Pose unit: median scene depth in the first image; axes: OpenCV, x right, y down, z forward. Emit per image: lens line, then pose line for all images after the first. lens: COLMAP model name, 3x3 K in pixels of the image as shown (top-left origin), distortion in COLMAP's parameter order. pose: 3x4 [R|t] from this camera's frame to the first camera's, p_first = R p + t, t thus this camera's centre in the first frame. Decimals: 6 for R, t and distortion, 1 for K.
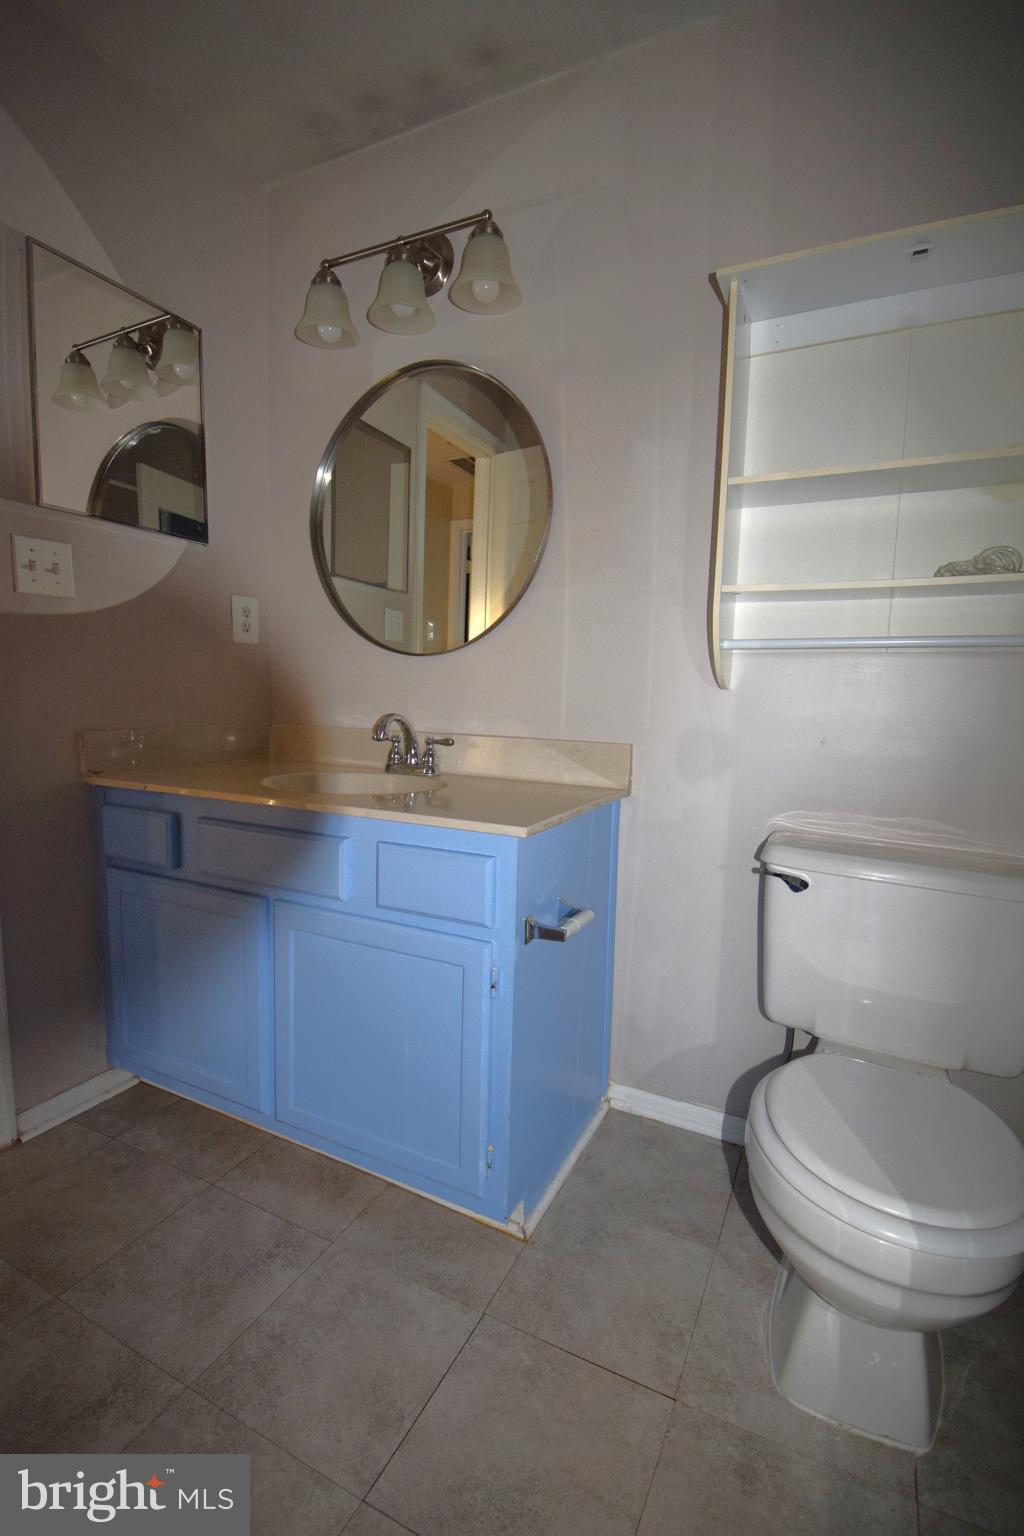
lens RADIAL K [[753.0, 0, 511.5], [0, 753.0, 767.0], [0, 0, 1]] dist [0.003184, 0.000678]
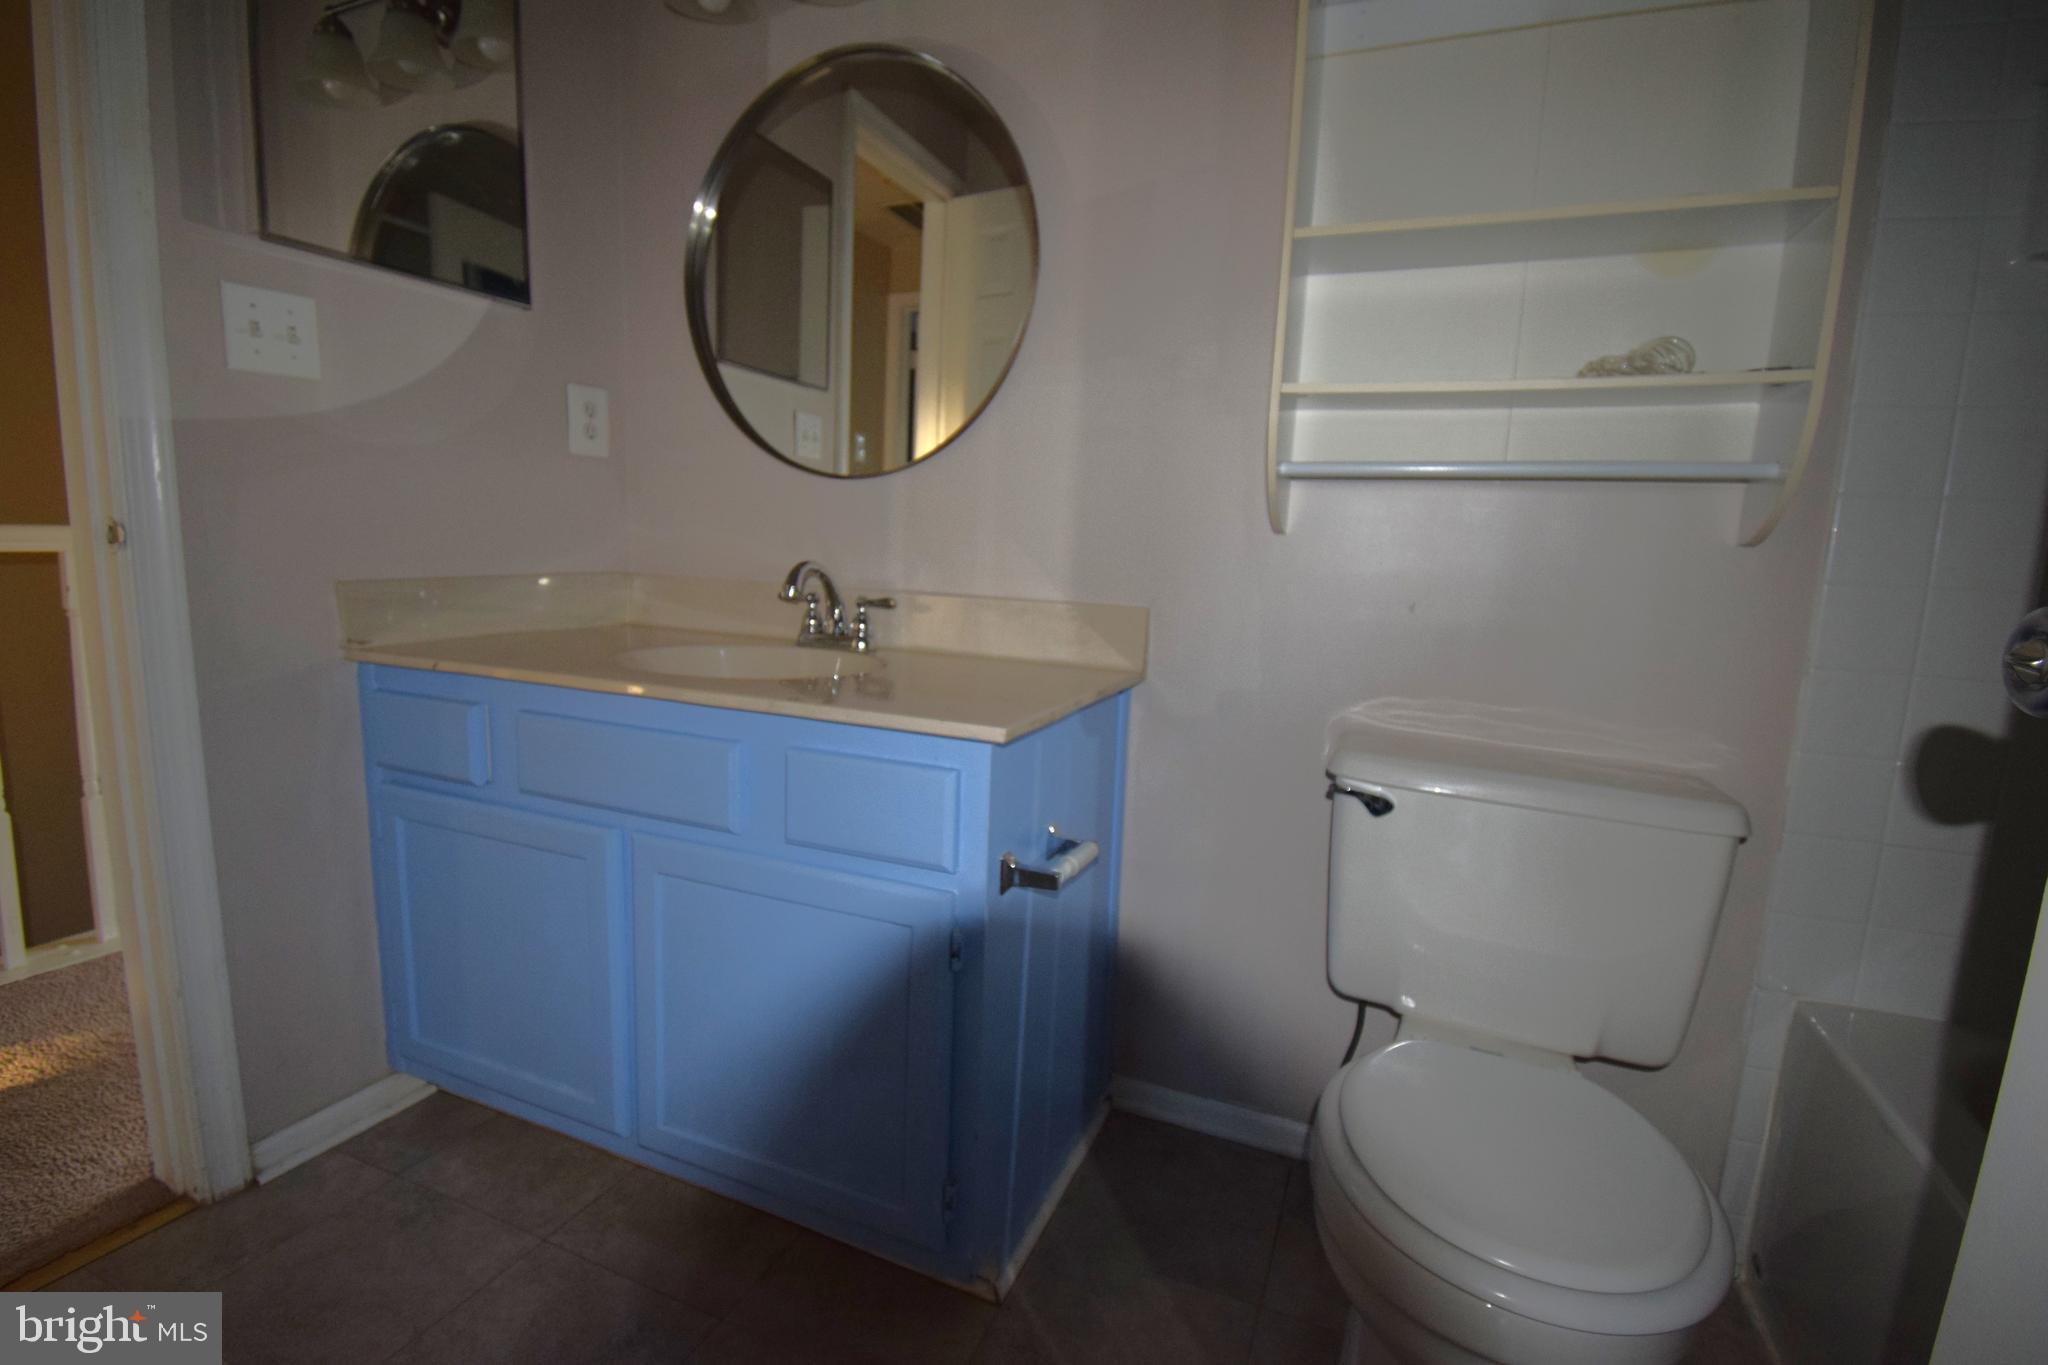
lens RADIAL K [[929.7, 0, 1026.6], [0, 929.7, 680.5], [0, 0, 1]] dist [0.022238, -0.030633]
pose [[0.997188, 0.004494, 0.074811, -0.019576], [-0.007859, 0.998967, 0.044754, -0.000757], [-0.074532, -0.045216, 0.996193, 0.124350]]
